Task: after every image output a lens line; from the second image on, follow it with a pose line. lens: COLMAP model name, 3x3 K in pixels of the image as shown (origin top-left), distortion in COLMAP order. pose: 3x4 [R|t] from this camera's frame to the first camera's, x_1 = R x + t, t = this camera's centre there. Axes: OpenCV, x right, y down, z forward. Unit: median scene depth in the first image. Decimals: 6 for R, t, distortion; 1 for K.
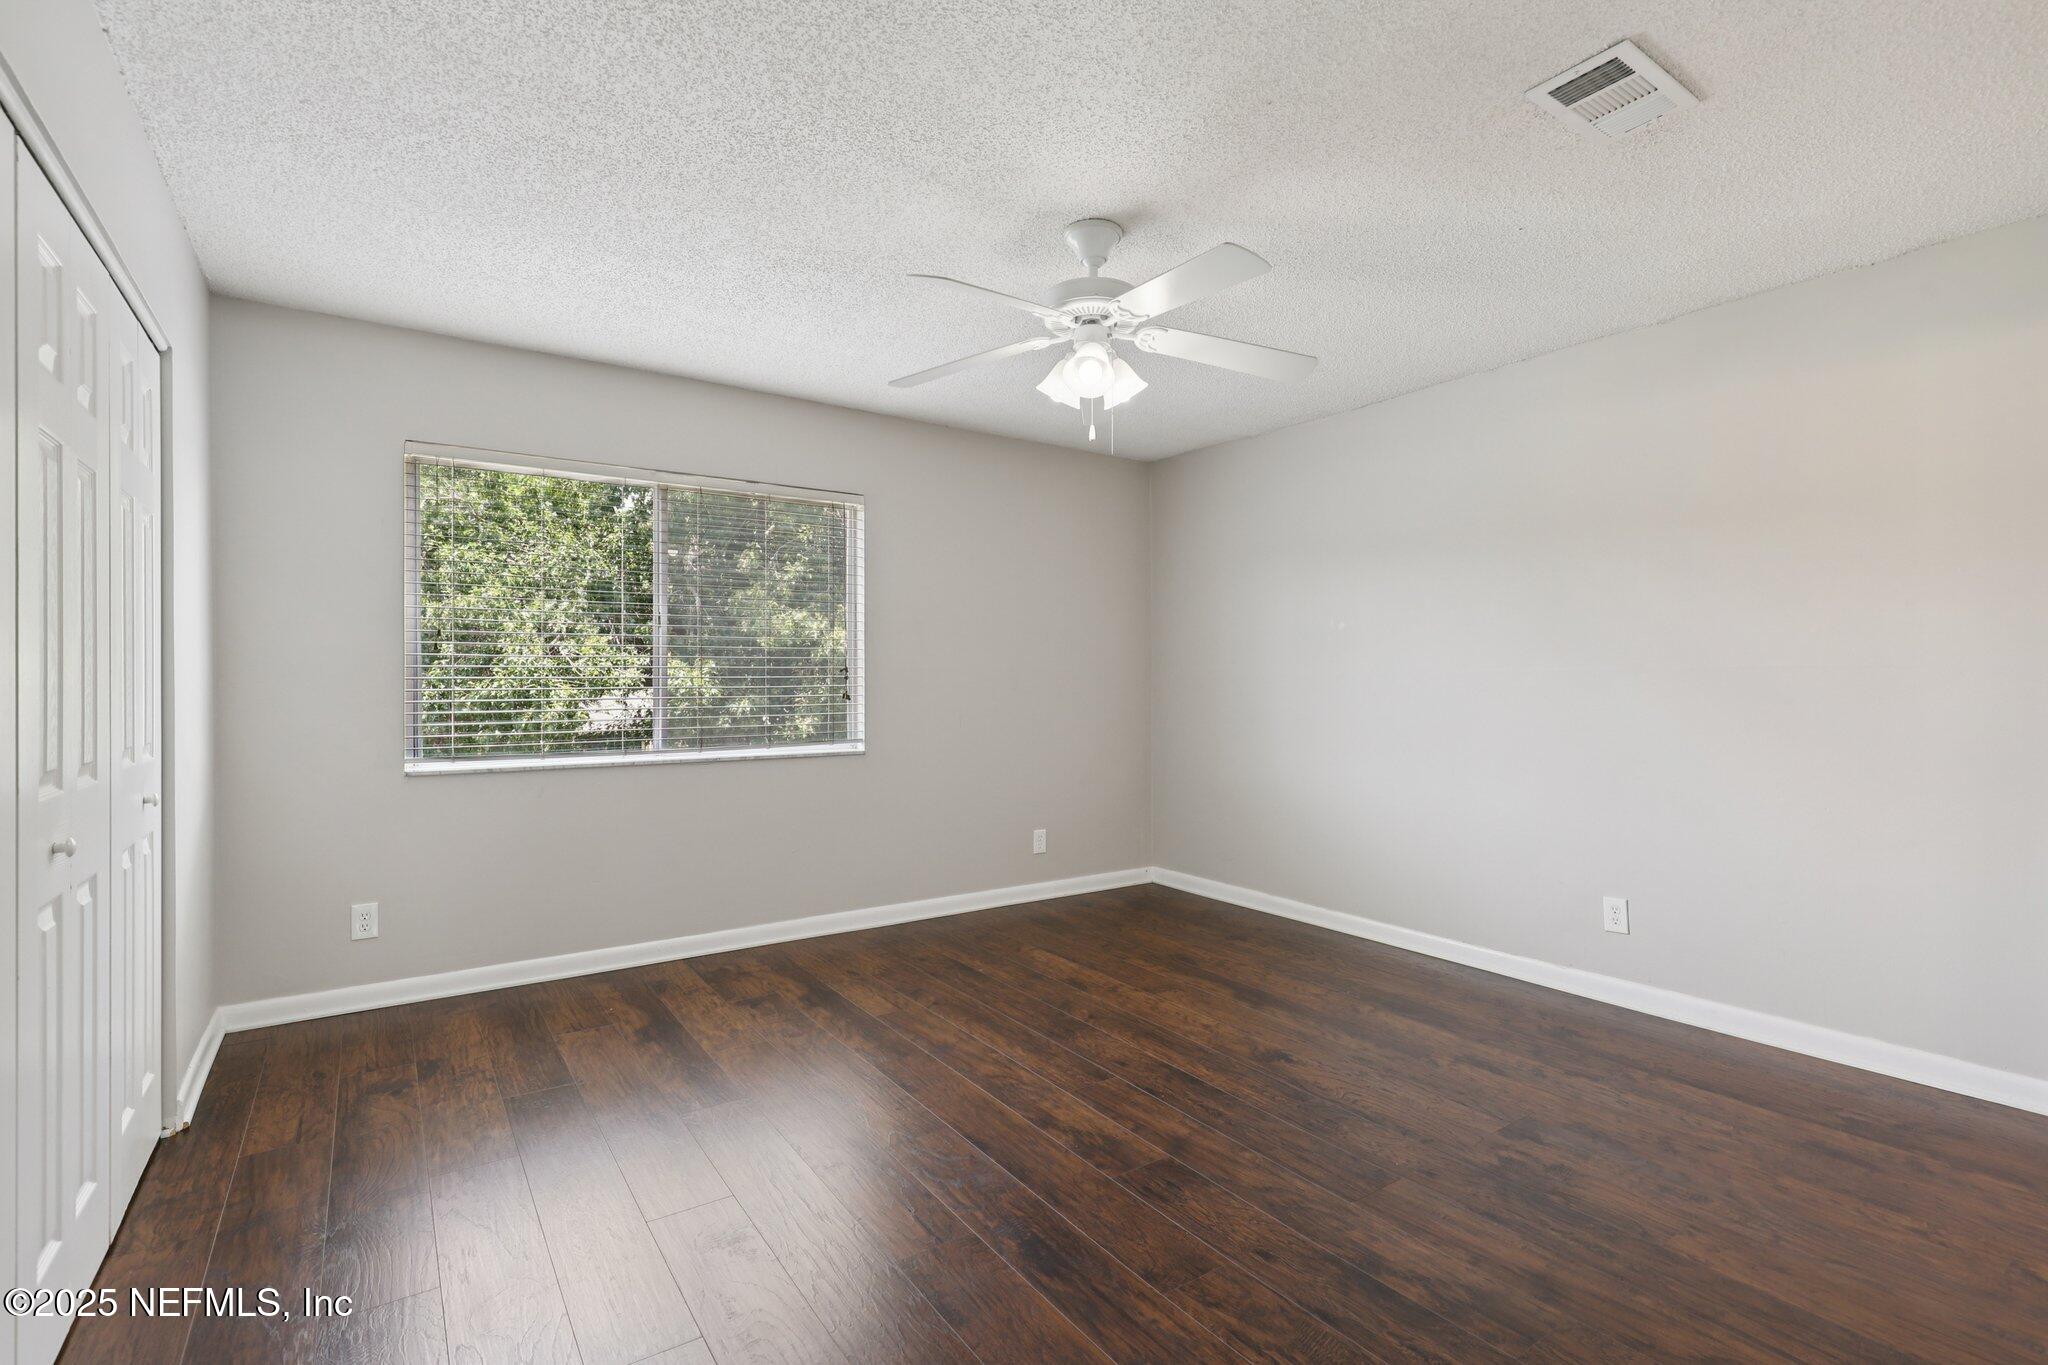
lens RADIAL K [[940.2, 0, 1024.0], [0, 940.2, 682.5], [0, 0, 1]] dist [-0.000002, -0.000195]
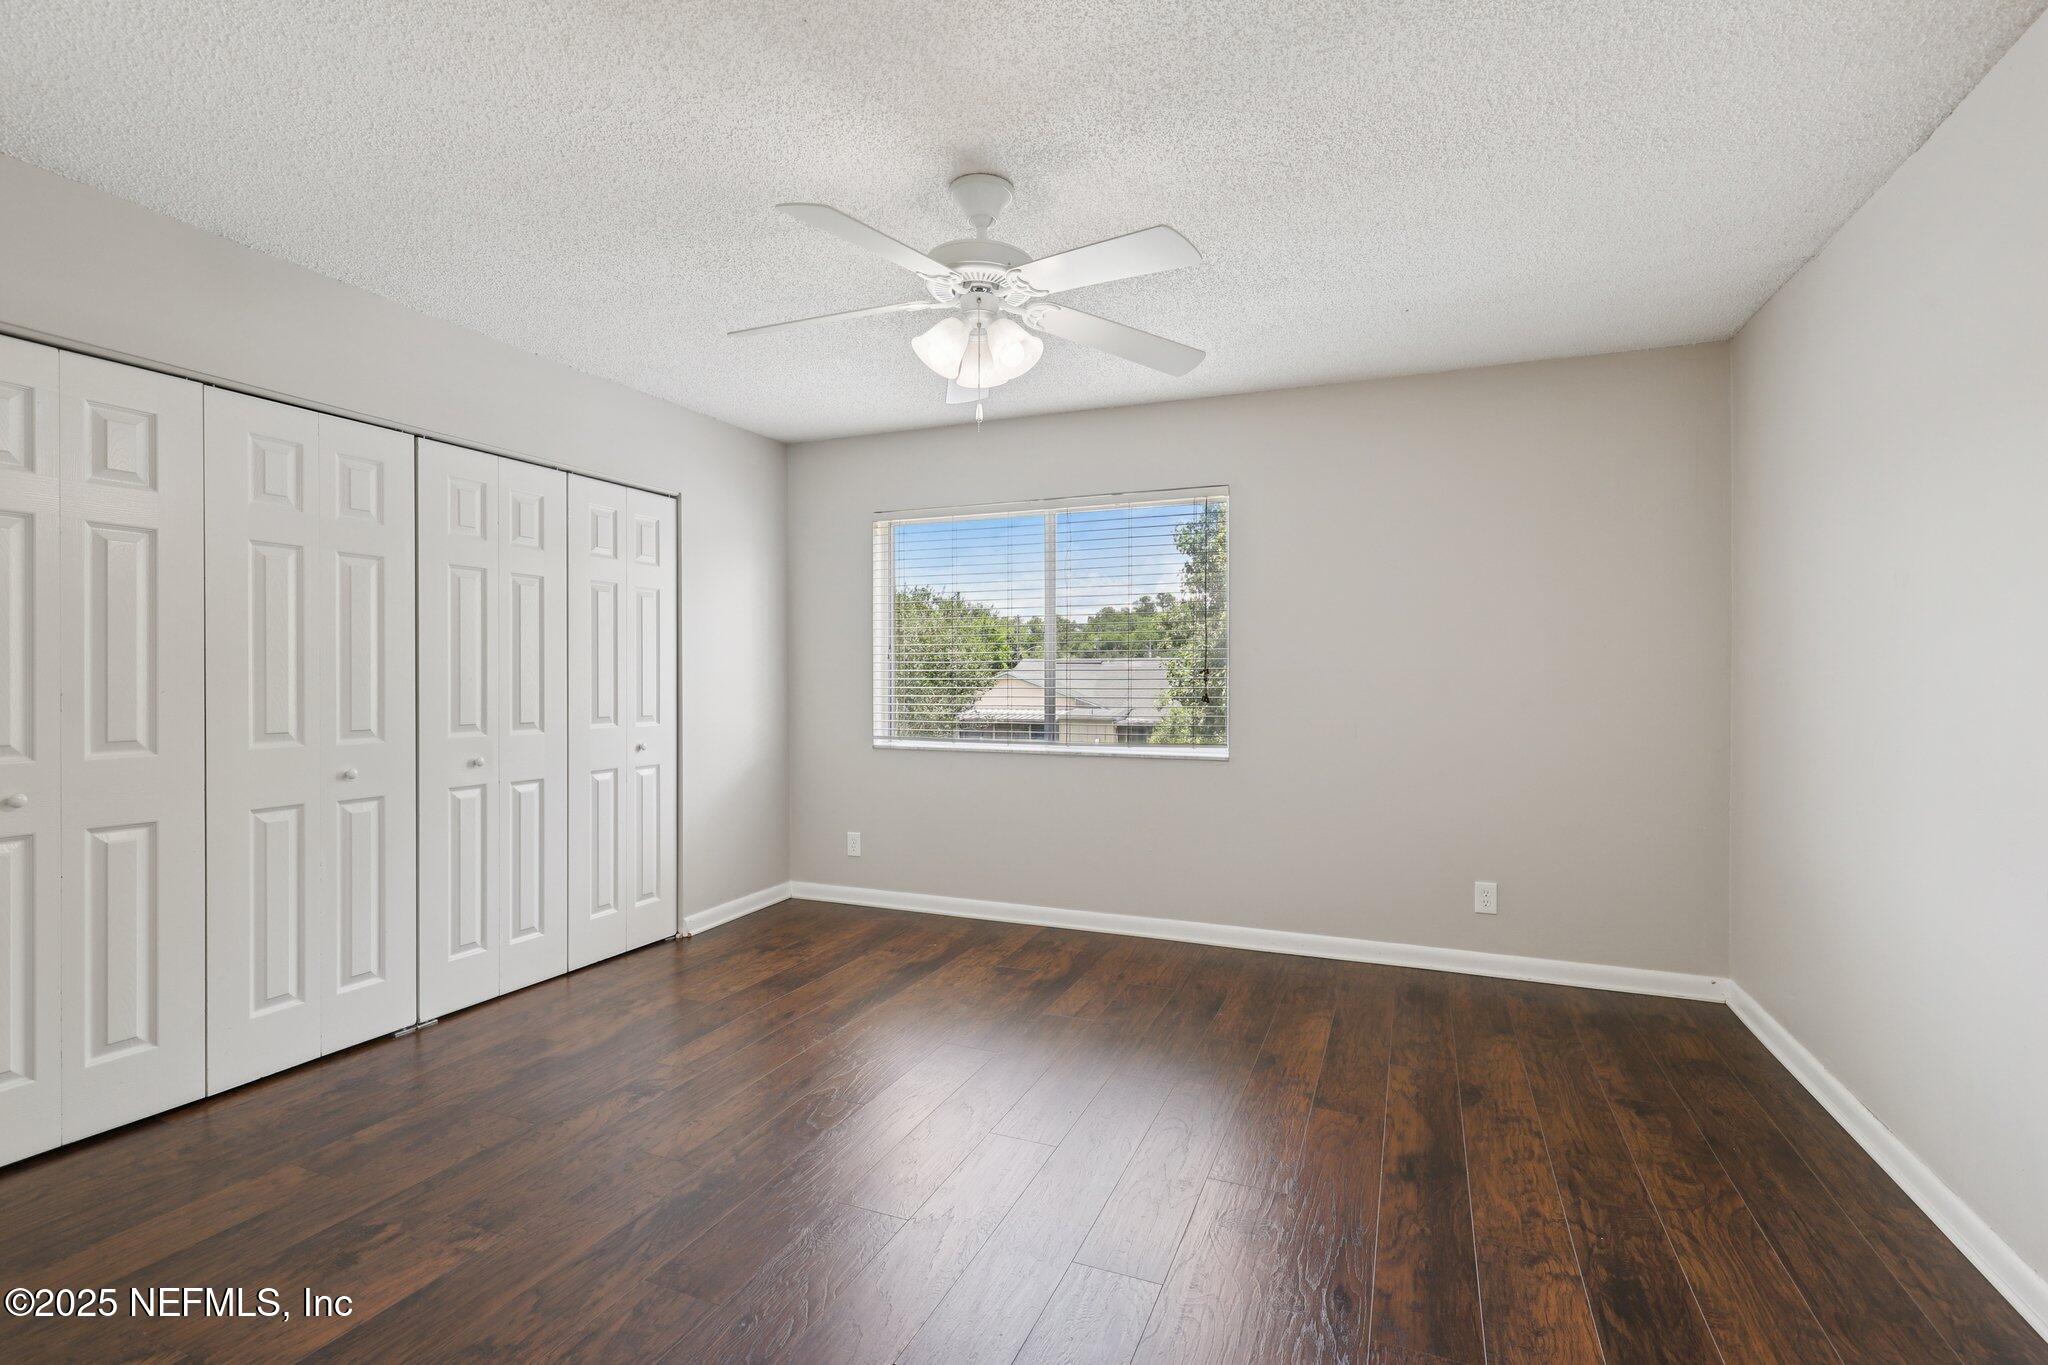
lens RADIAL K [[940.2, 0, 1024.0], [0, 940.2, 682.5], [0, 0, 1]] dist [-0.000002, -0.000195]
pose [[0.540880, 0.006757, -0.841073, 0.614634], [-0.003828, 0.999977, 0.005573, -0.007622], [0.841091, 0.000205, 0.540893, 0.388246]]
